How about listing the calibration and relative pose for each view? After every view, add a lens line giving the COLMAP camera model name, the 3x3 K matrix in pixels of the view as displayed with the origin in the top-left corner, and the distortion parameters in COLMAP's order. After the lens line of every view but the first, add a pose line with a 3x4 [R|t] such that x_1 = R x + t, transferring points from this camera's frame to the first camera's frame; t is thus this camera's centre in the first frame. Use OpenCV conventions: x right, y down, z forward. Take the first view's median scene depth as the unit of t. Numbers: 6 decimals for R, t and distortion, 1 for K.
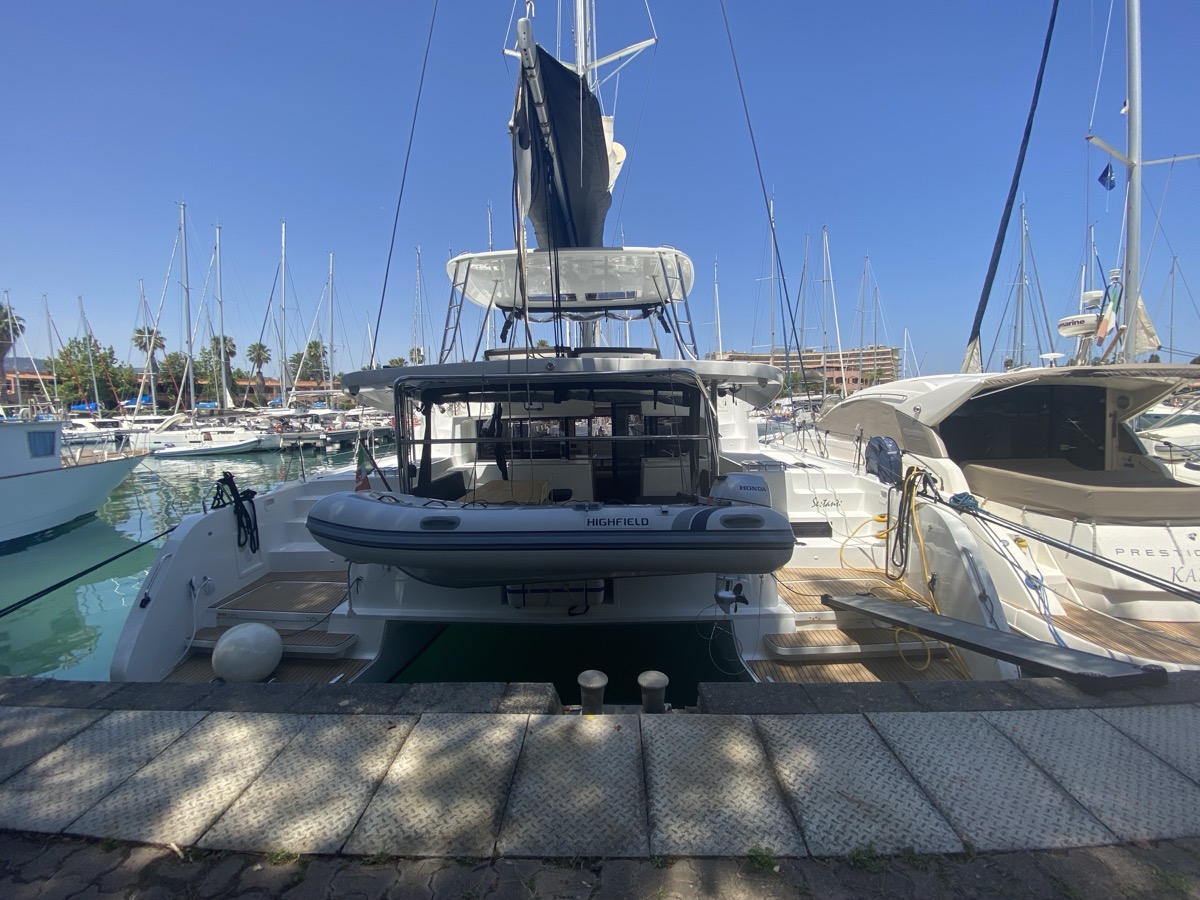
lens RADIAL K [[483.4, 0, 600.0], [0, 483.4, 450.0], [0, 0, 1]] dist [0.012077, -0.015927]
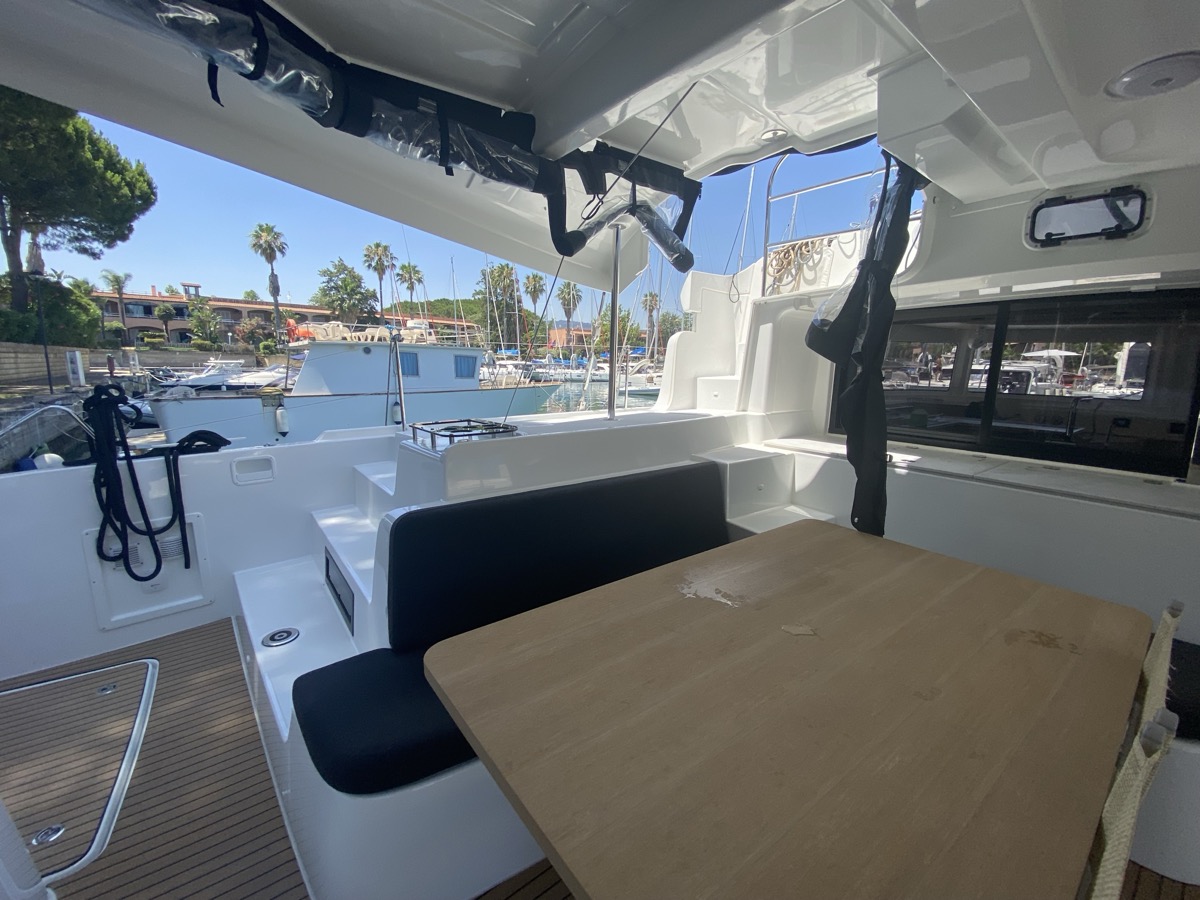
lens RADIAL K [[483.4, 0, 600.0], [0, 483.4, 450.0], [0, 0, 1]] dist [0.012077, -0.015927]
pose [[0.636172, 0.159550, -0.754870, -0.016183], [-0.093855, 0.987122, 0.129542, 0.000442], [0.765817, -0.011563, 0.642954, 0.120971]]
